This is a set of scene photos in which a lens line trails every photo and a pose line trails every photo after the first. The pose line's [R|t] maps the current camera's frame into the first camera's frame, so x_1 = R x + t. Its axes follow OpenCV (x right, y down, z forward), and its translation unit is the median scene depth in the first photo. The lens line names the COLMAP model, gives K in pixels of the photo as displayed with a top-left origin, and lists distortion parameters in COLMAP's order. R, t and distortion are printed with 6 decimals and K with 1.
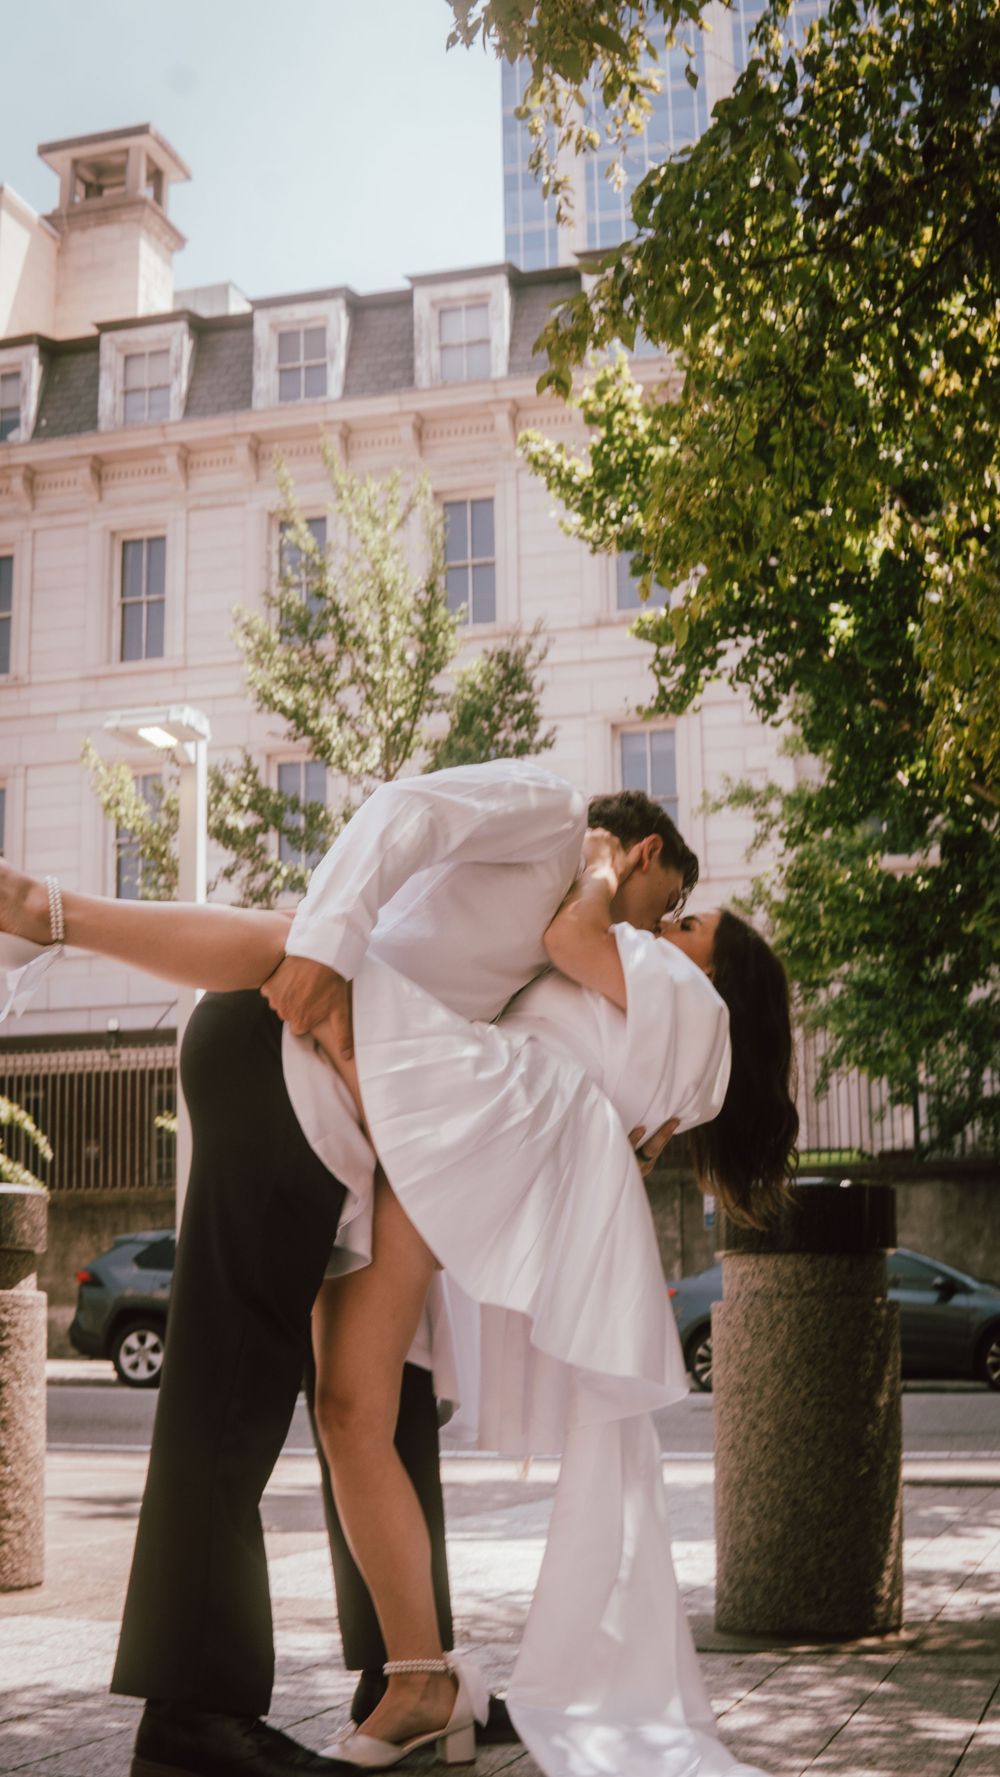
lens RADIAL K [[2375.9, 0, 500.0], [0, 2375.9, 888.5], [0, 0, 1]] dist [-0.209874, 0.049999]
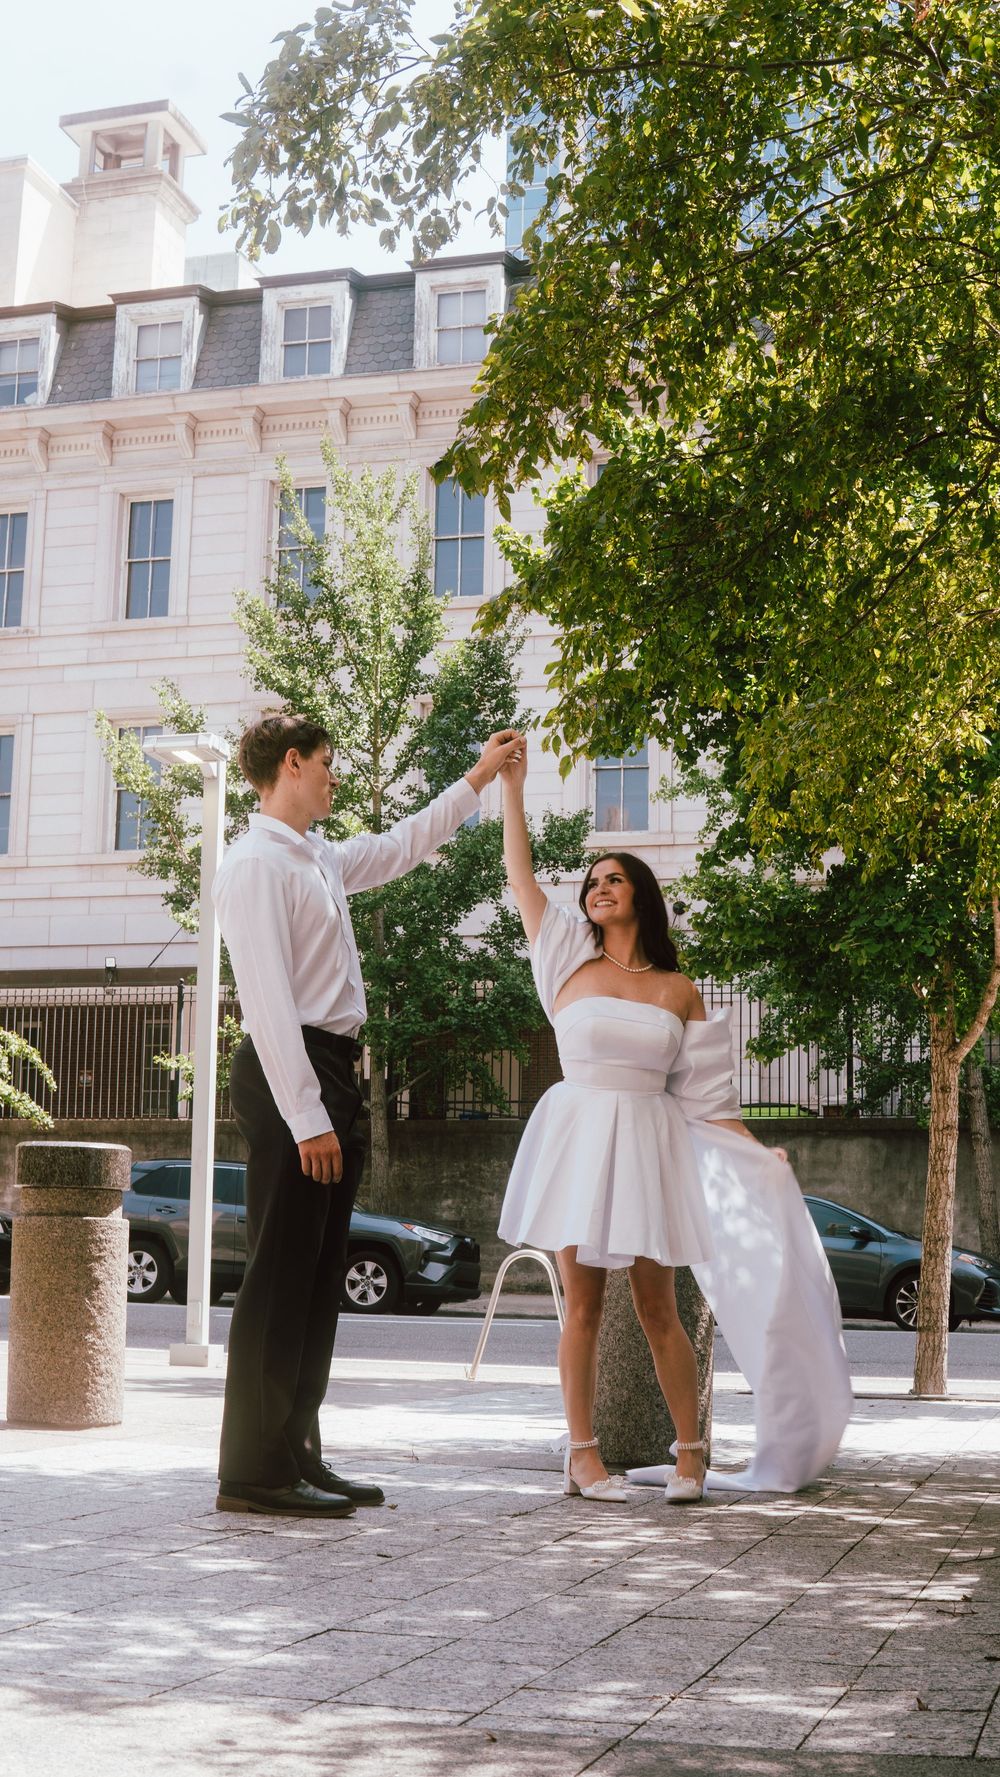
lens RADIAL K [[2375.9, 0, 500.0], [0, 2375.9, 888.5], [0, 0, 1]] dist [-0.209874, 0.049999]
pose [[0.999432, 0.032926, 0.007206, 0.004071], [-0.033125, 0.999014, 0.029544, -0.016615], [-0.006227, -0.029766, 0.999537, -0.085246]]
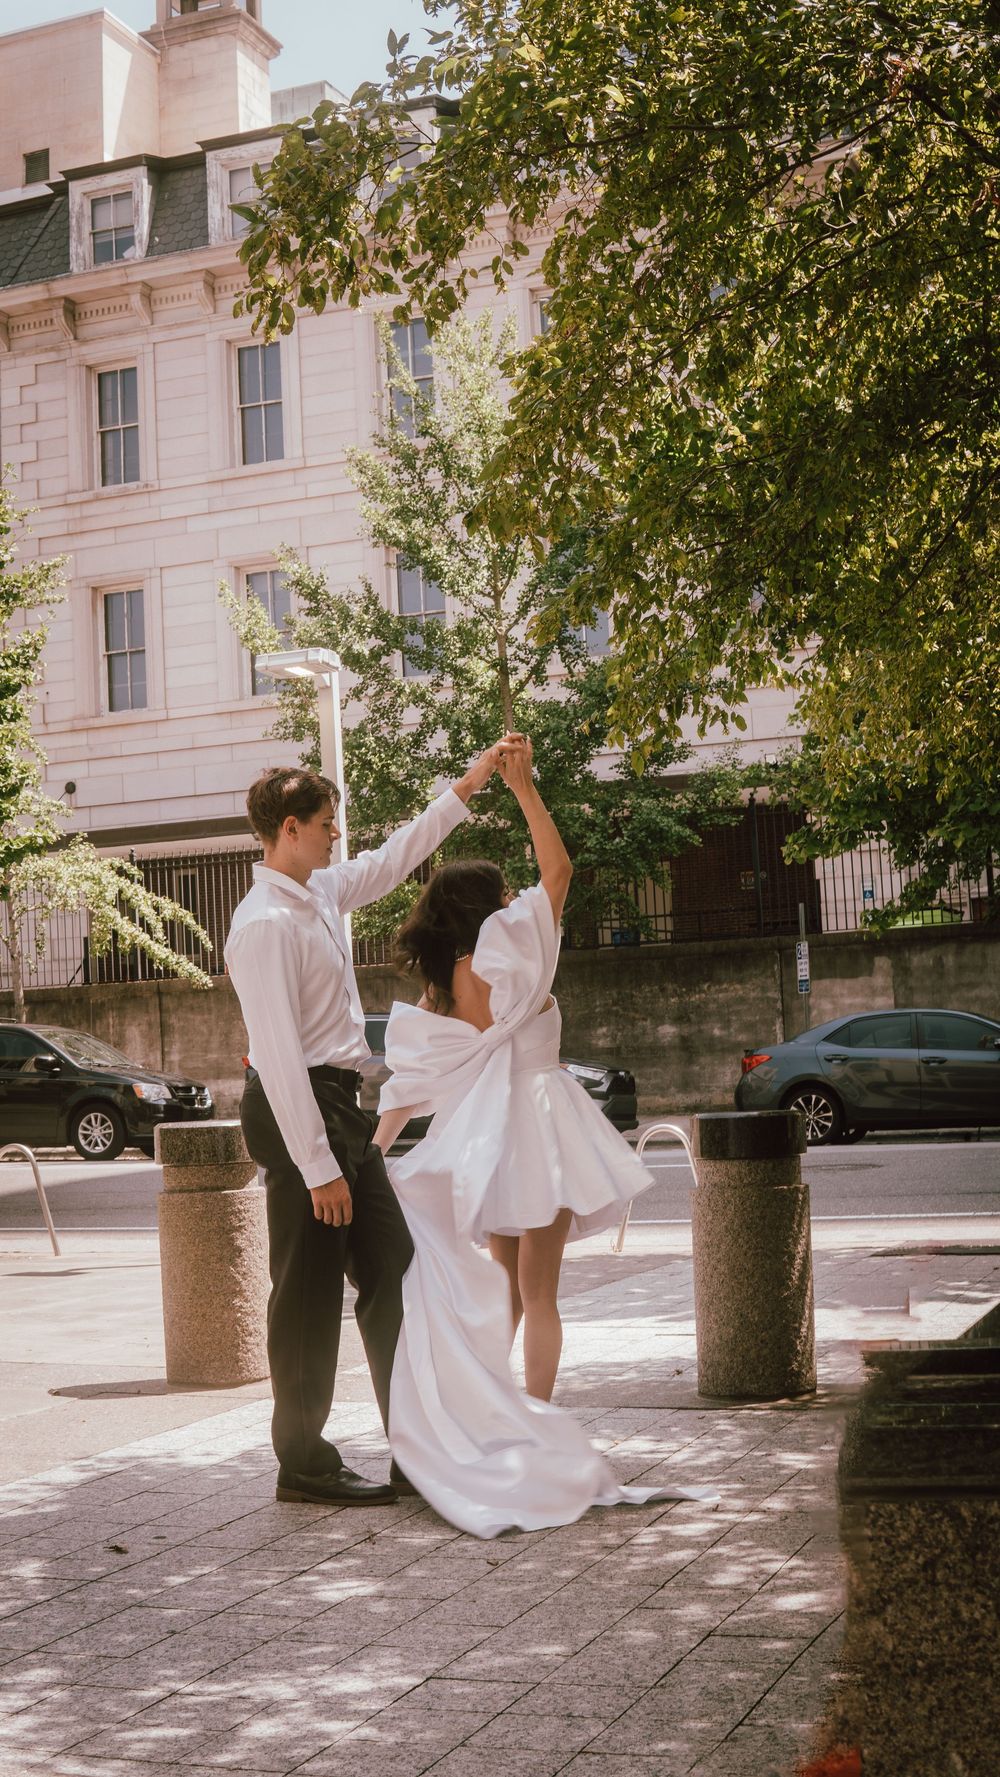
lens RADIAL K [[2381.4, 0, 500.0], [0, 2381.4, 888.5], [0, 0, 1]] dist [-0.187597, -0.100858]
pose [[0.997373, -0.041756, -0.059198, 0.013045], [0.048675, 0.991492, 0.120720, -0.041275], [0.053654, -0.123284, 0.990920, -0.100517]]
